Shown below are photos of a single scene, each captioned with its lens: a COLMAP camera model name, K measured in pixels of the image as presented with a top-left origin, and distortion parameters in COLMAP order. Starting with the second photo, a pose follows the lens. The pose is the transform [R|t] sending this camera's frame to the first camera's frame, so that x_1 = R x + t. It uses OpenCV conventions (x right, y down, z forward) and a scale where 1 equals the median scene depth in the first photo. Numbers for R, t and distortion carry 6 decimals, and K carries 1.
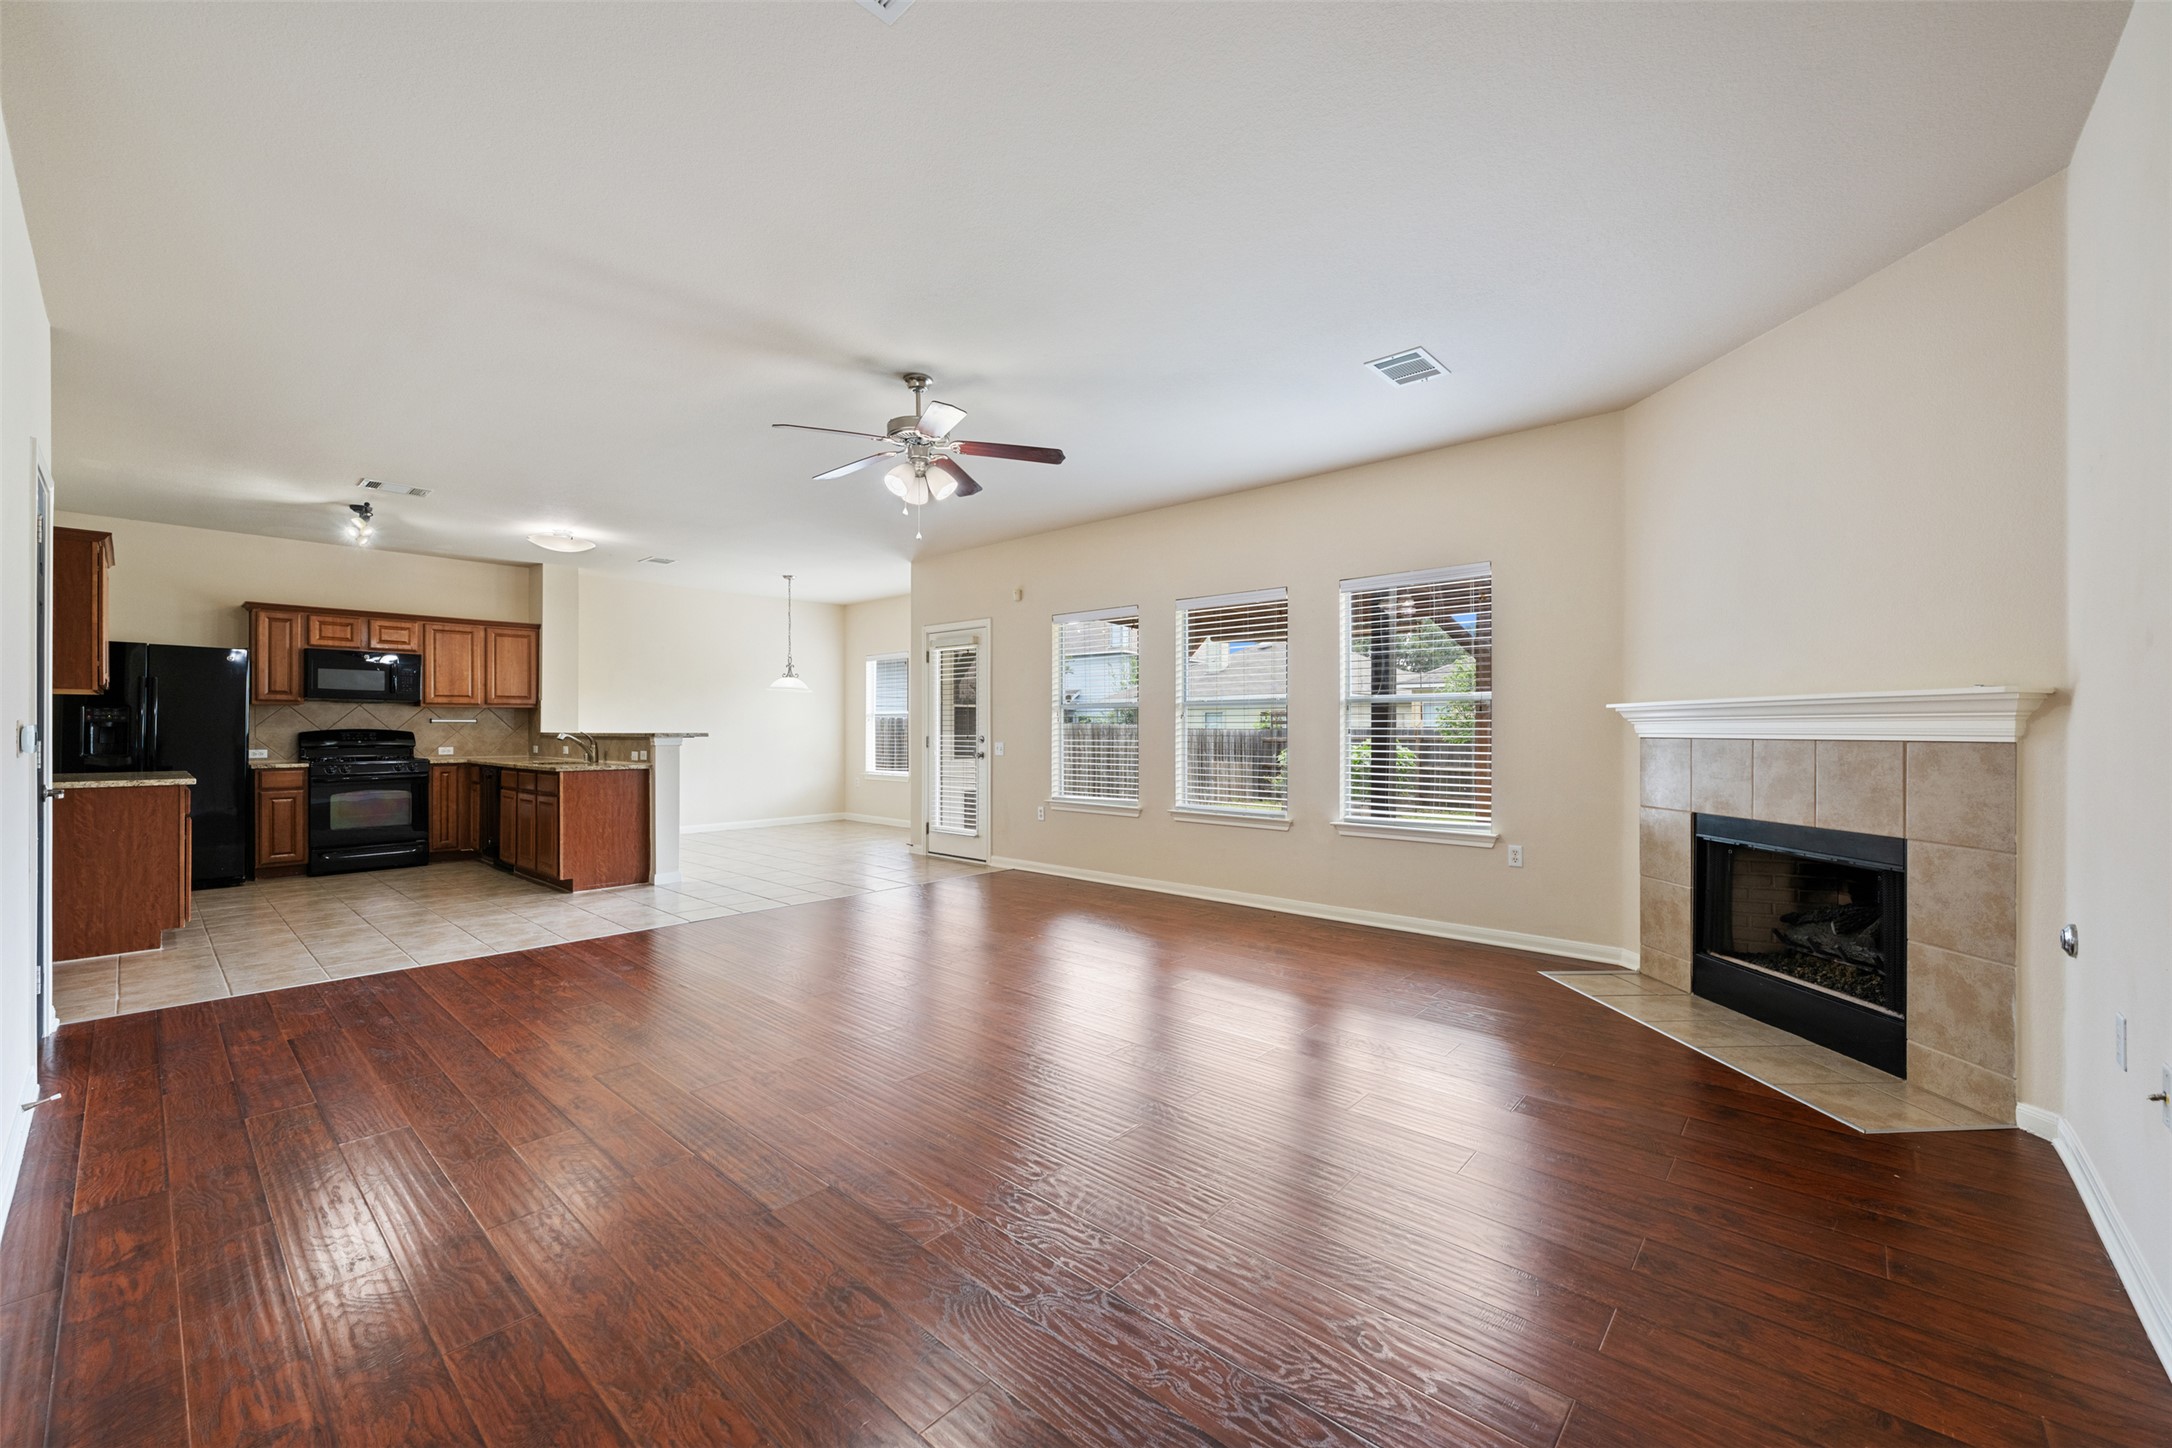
lens RADIAL K [[858.2, 0, 1091.3], [0, 858.2, 726.7], [0, 0, 1]] dist [-0.001722, -0.000187]
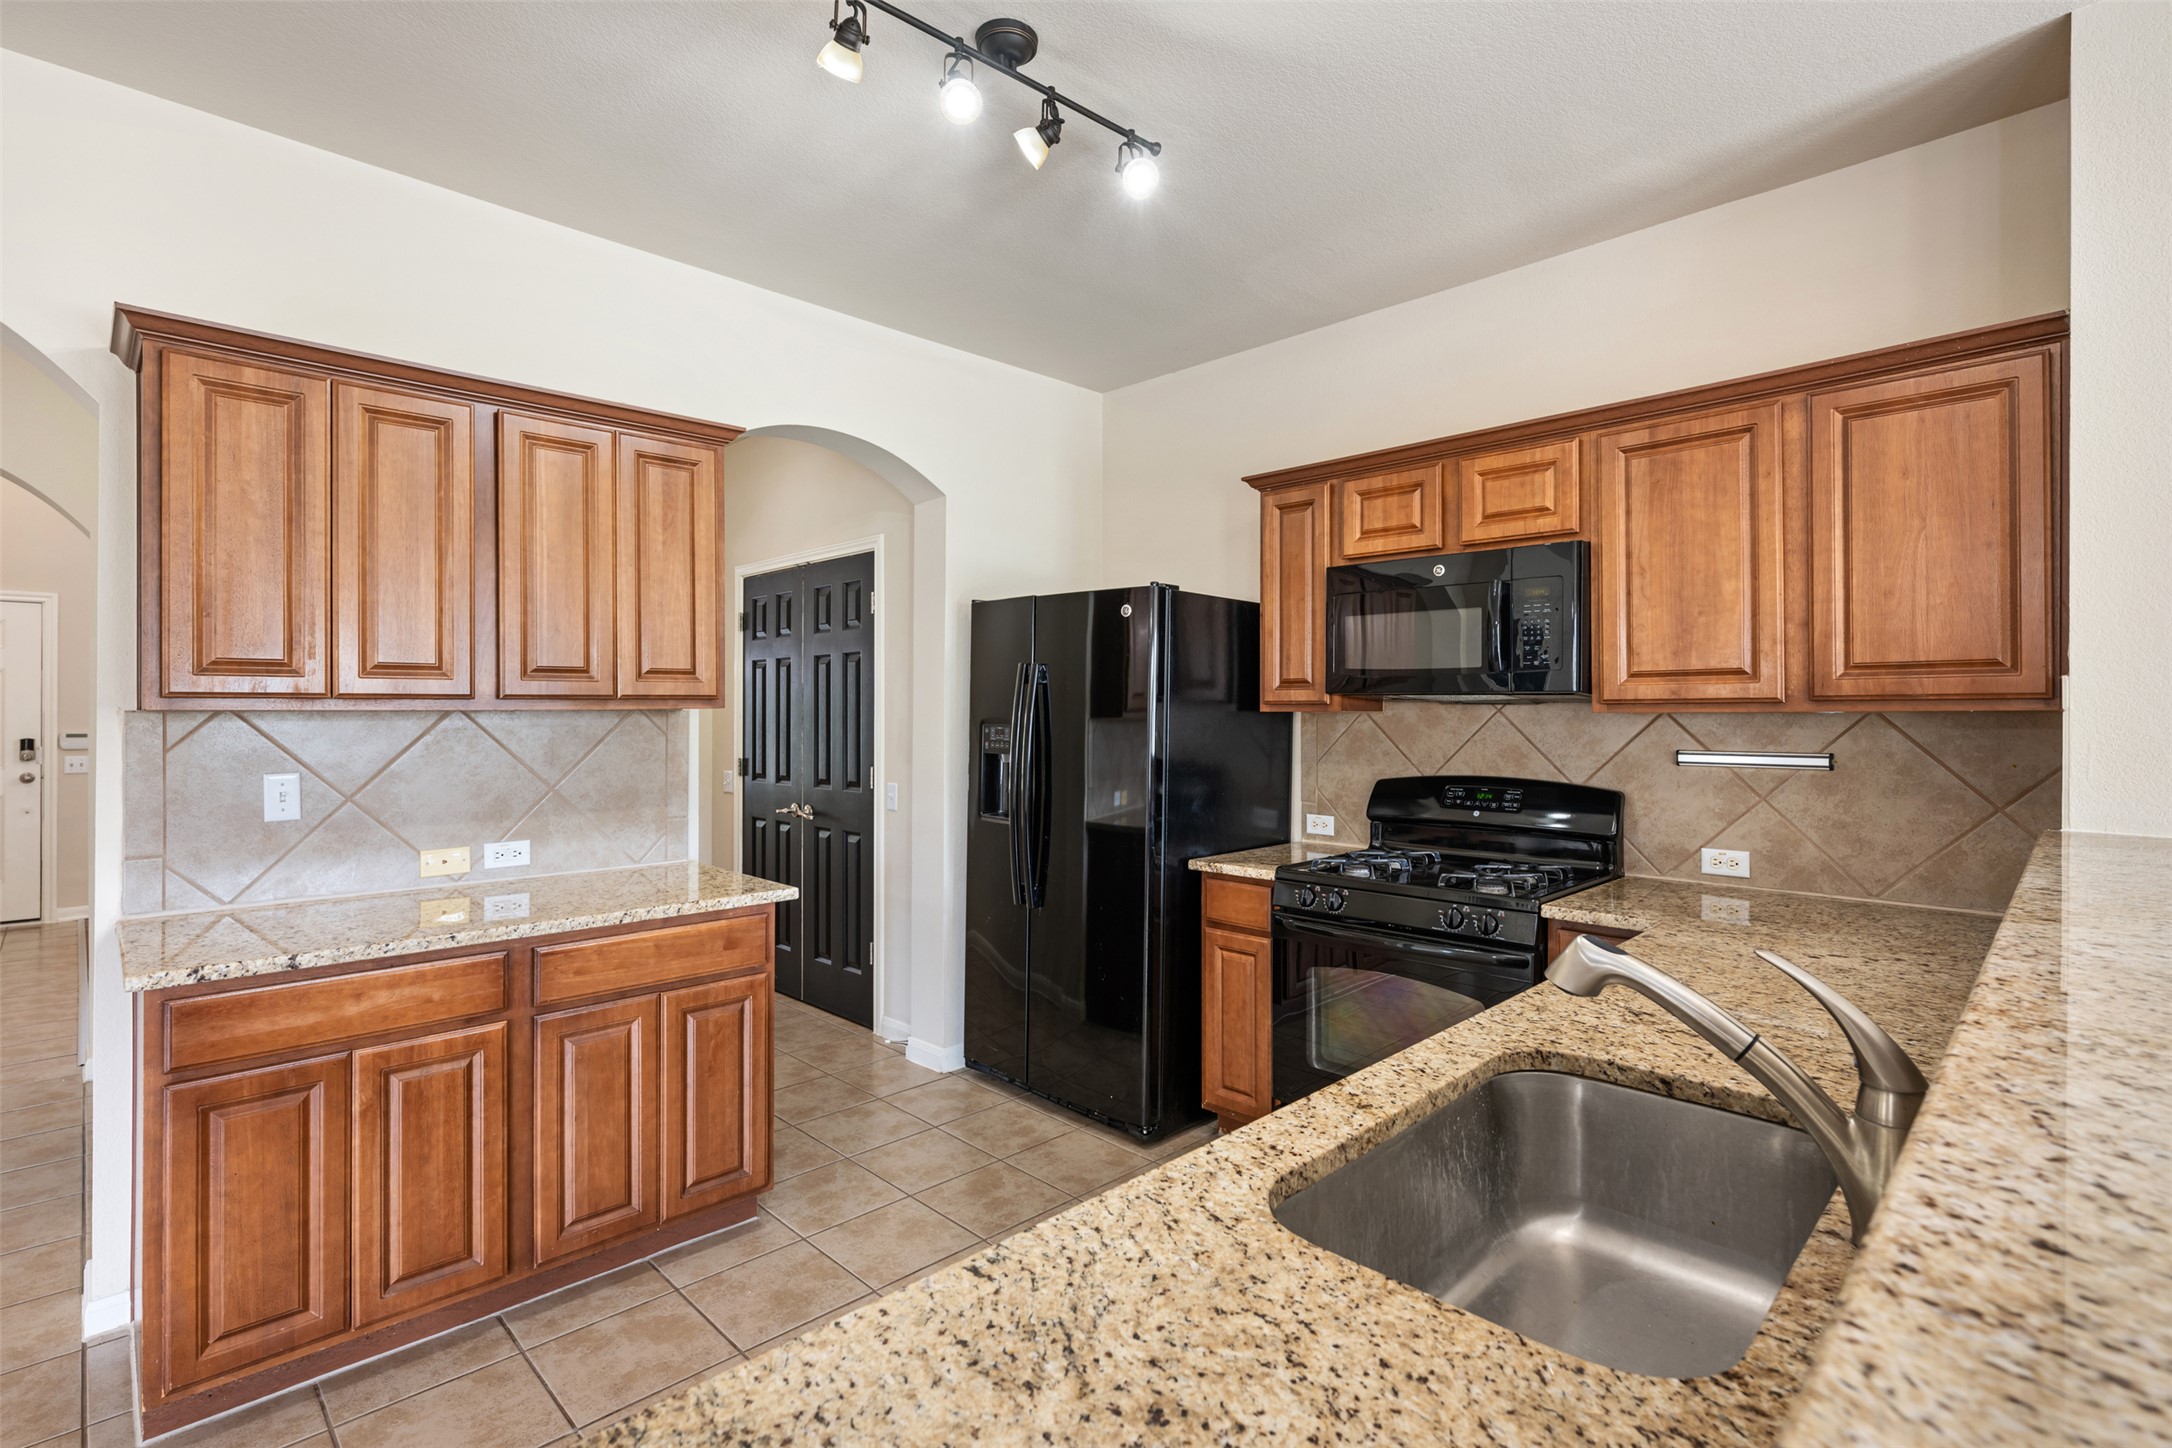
lens RADIAL K [[1013.9, 0, 1078.1], [0, 1013.9, 709.5], [0, 0, 1]] dist [-0.001536, 0.000988]
pose [[-0.057822, -0.002580, -0.998324, -0.452155], [0.001402, 0.999995, -0.002666, -0.026190], [0.998326, -0.001554, -0.057818, 0.914336]]
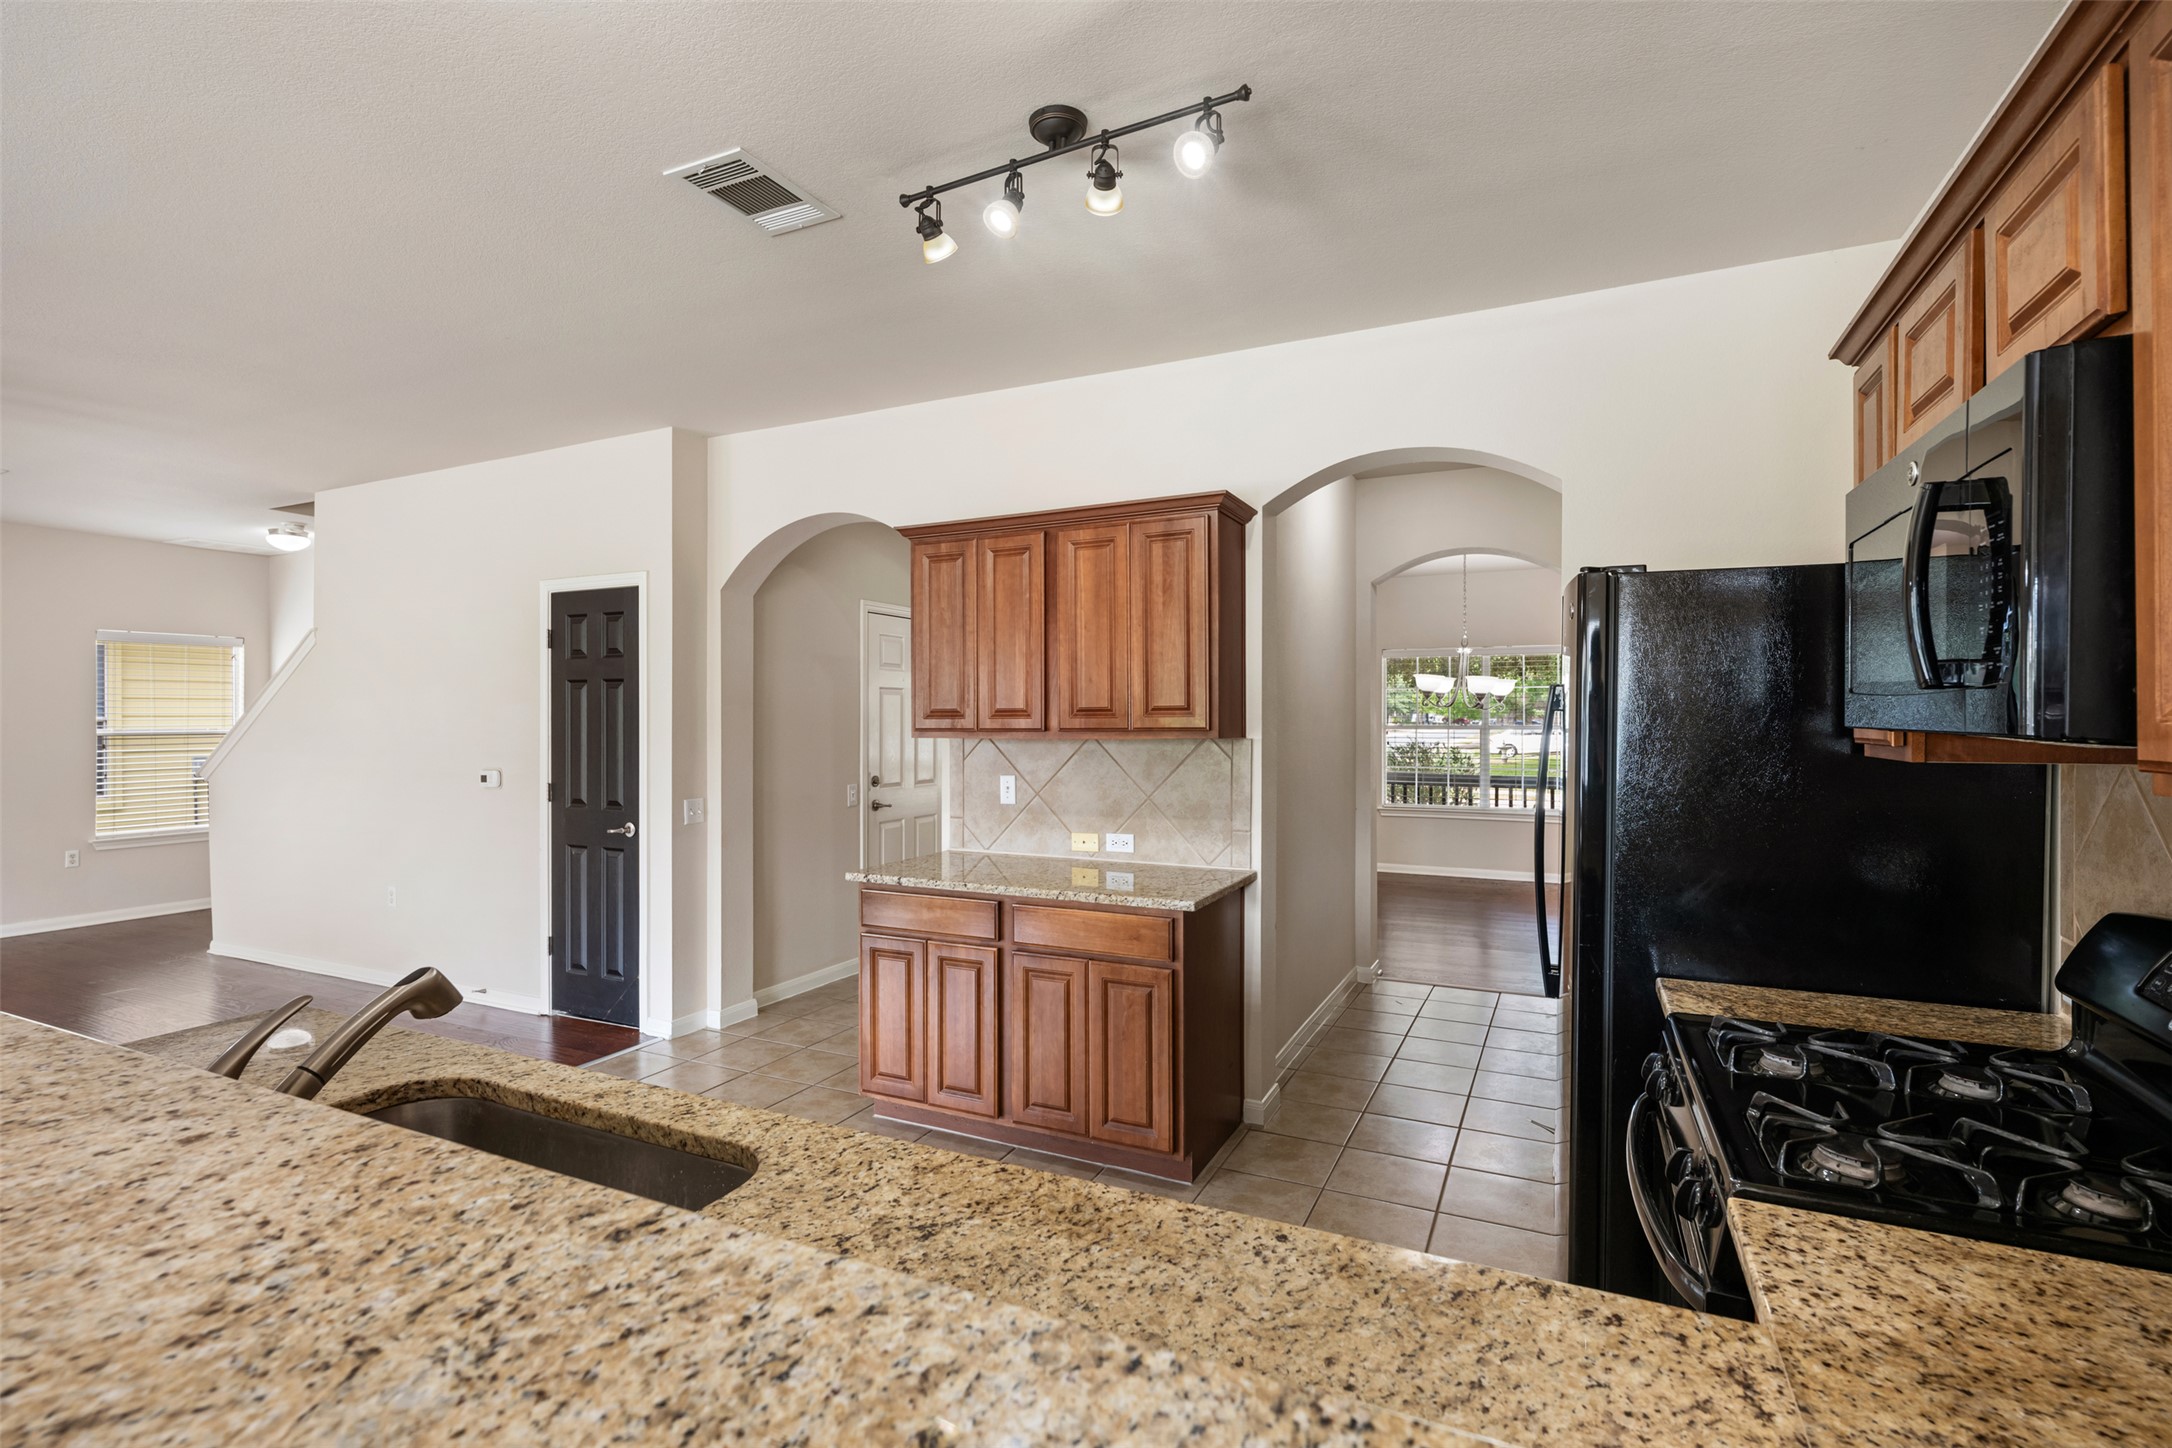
lens RADIAL K [[1013.9, 0, 1086.3], [0, 1013.9, 721.1], [0, 0, 1]] dist [-0.001536, 0.000988]
pose [[-0.962109, 0.001755, -0.272658, -0.669820], [0.001590, 0.999998, 0.000824, -0.036692], [0.272659, 0.000359, -0.962111, 1.185533]]
